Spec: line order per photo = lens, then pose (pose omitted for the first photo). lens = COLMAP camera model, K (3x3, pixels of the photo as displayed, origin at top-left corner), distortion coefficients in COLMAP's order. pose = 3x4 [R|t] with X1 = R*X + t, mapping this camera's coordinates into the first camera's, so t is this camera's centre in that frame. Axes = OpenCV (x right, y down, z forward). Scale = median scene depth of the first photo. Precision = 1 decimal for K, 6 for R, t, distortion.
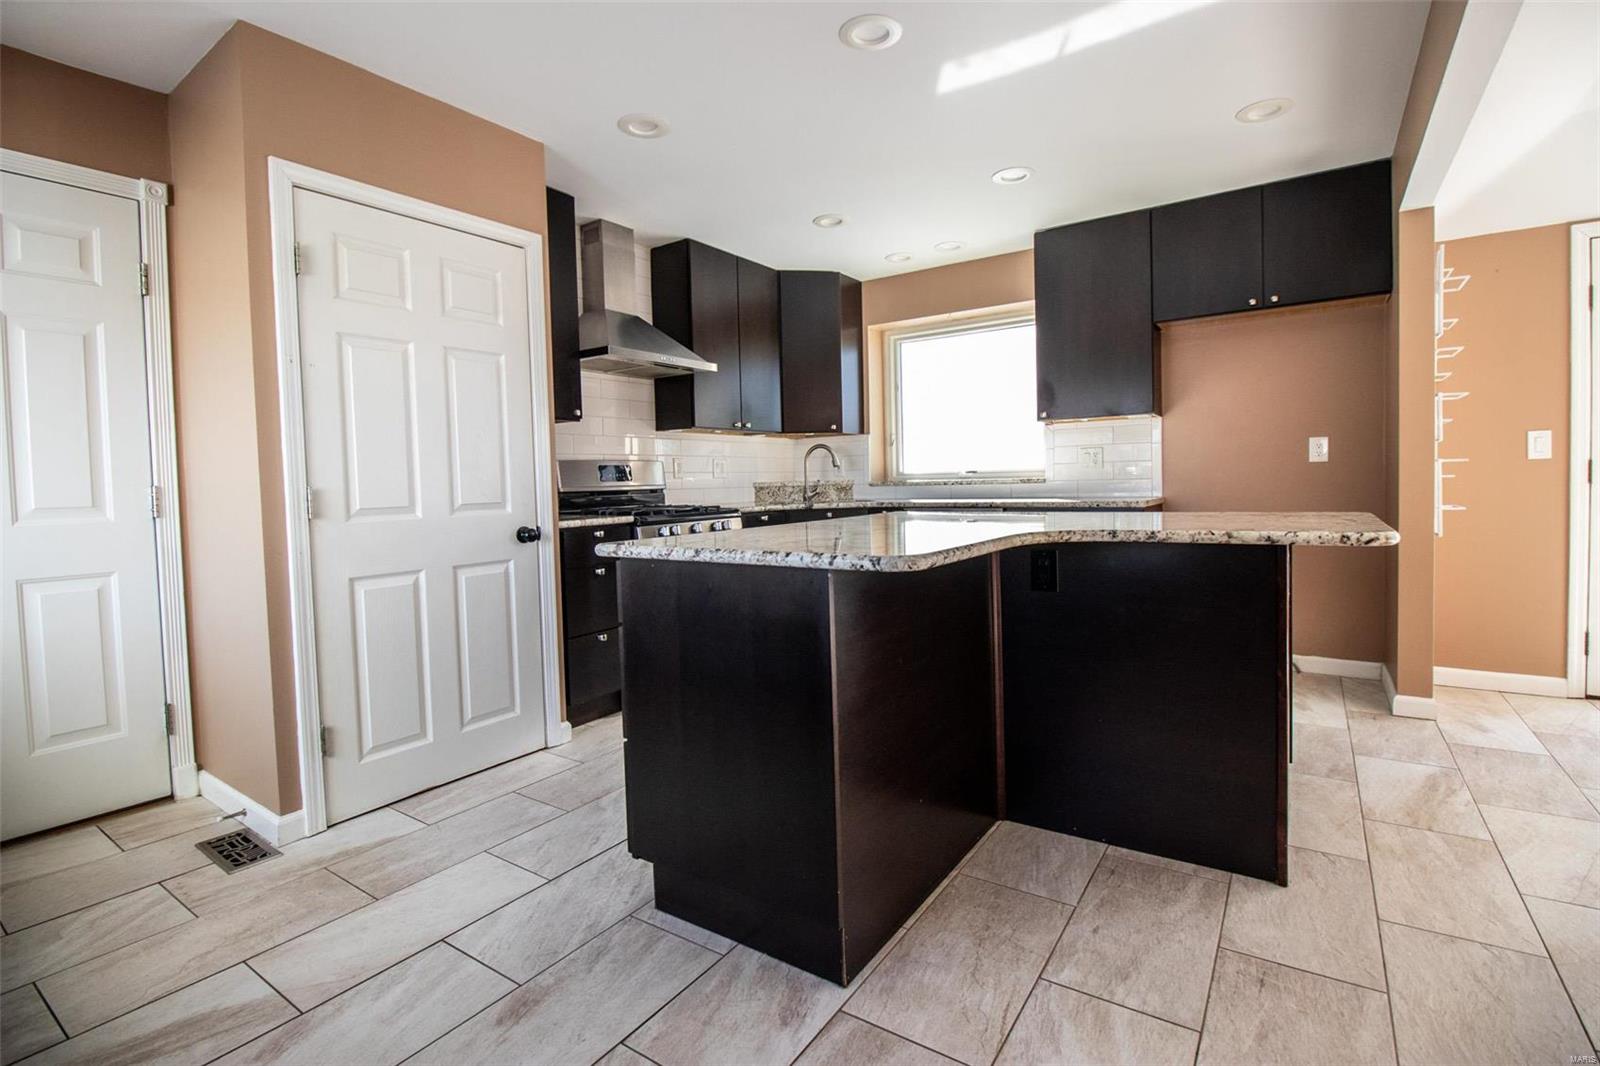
lens RADIAL K [[738.8, 0, 800.0], [0, 738.8, 512.3], [0, 0, 1]] dist [-0.003404, -0.010690]
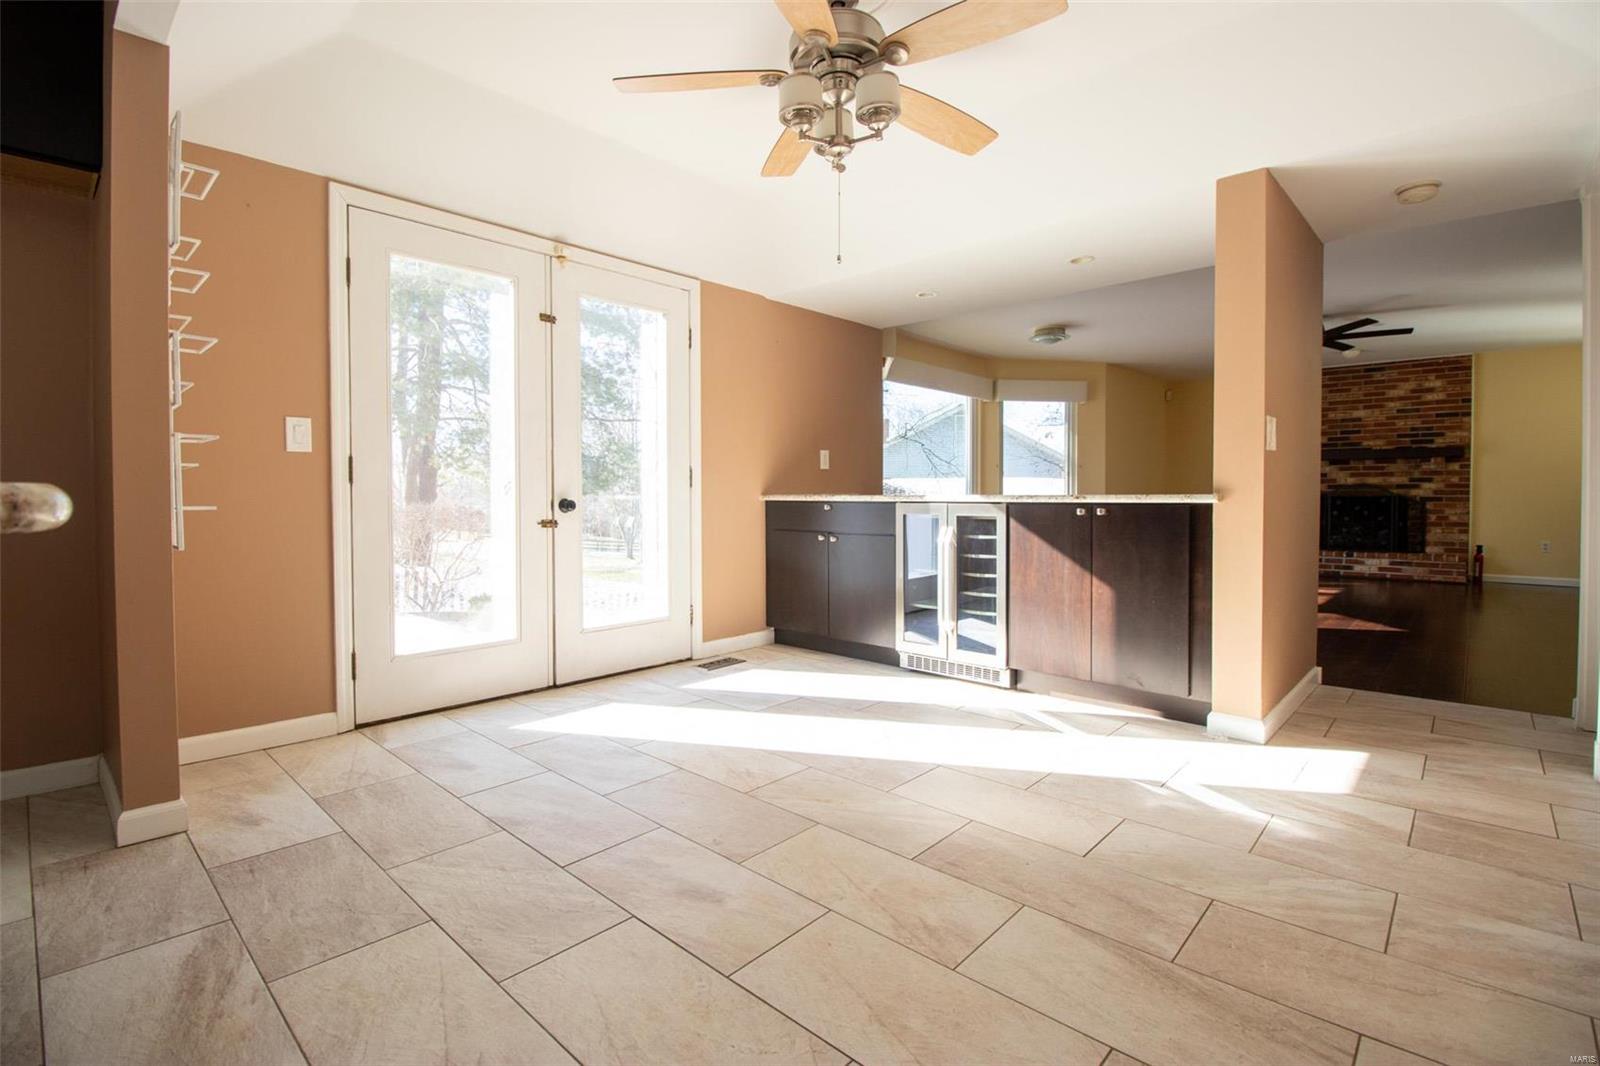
lens RADIAL K [[738.8, 0, 800.0], [0, 738.8, 512.3], [0, 0, 1]] dist [-0.003404, -0.010690]
pose [[0.143201, 0.006859, 0.989670, 0.338996], [0.037939, 0.999203, -0.012415, 0.032385], [-0.988966, 0.039325, 0.142827, 0.399204]]
